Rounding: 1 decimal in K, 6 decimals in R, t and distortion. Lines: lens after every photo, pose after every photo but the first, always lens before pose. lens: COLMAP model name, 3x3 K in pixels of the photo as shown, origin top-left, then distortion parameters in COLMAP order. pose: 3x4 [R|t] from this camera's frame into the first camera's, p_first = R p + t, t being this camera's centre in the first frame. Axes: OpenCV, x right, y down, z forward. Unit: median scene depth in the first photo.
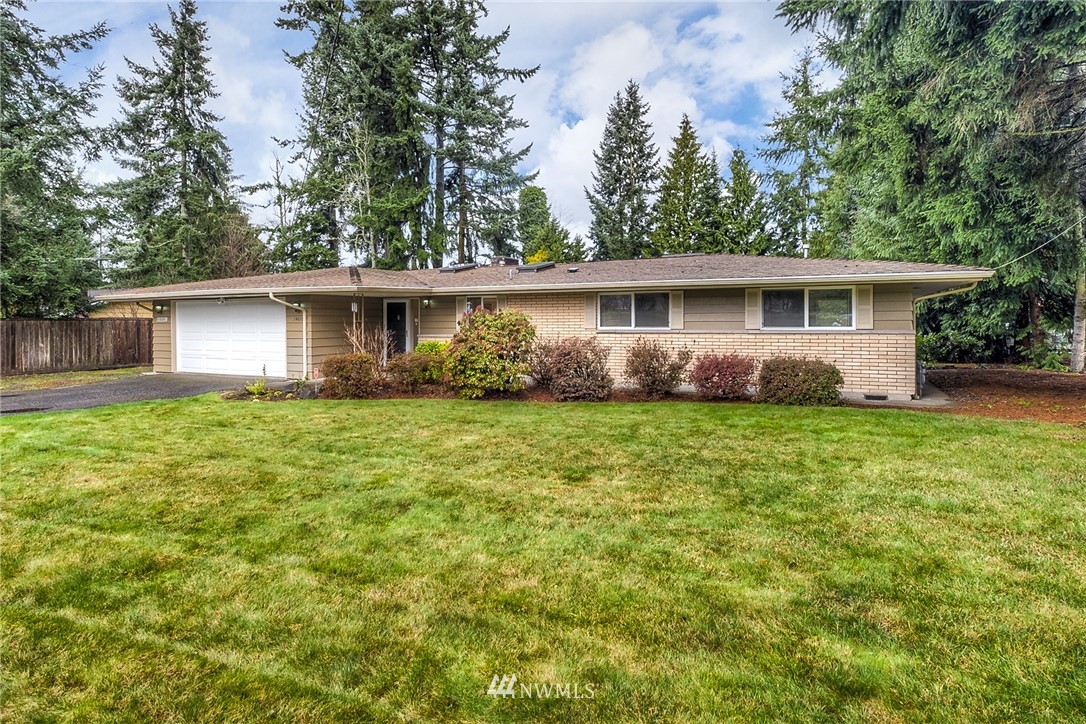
lens RADIAL K [[540.9, 0, 542.9], [0, 540.9, 358.0], [0, 0, 1]] dist [0.005289, 0.000115]
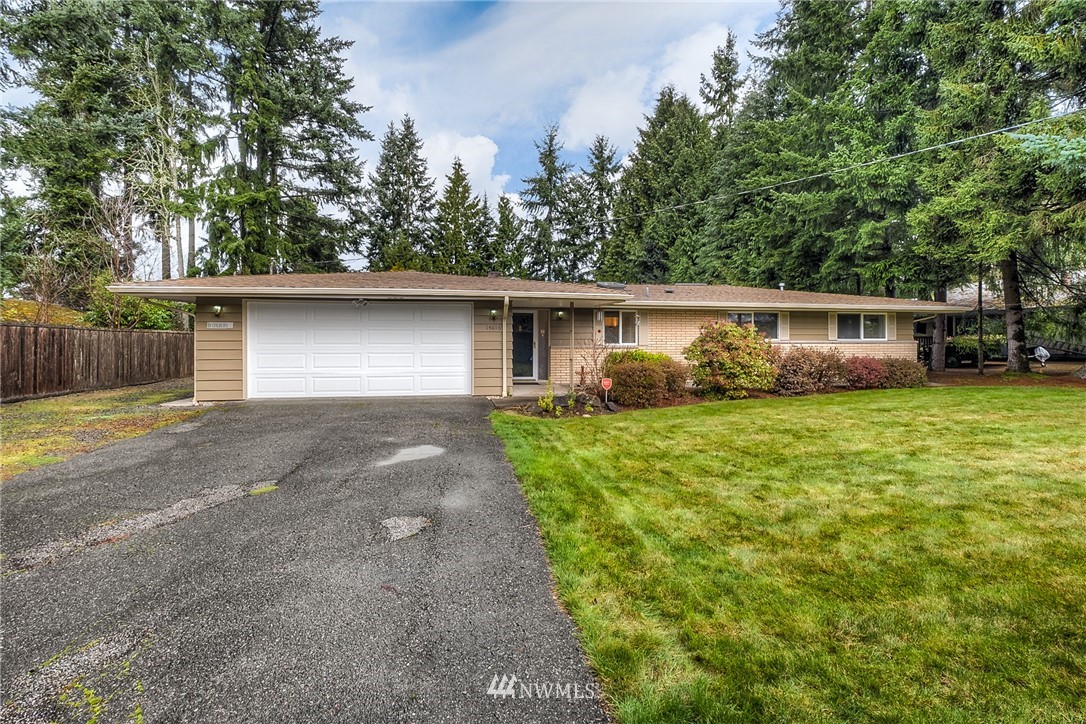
lens RADIAL K [[494.5, 0, 542.7], [0, 494.5, 358.7], [0, 0, 1]] dist [-0.001166, -0.000003]
pose [[0.828422, -0.014746, 0.559910, -0.567405], [0.032819, 0.999214, -0.022241, 0.000084], [-0.559142, 0.036801, 0.828255, 0.191582]]
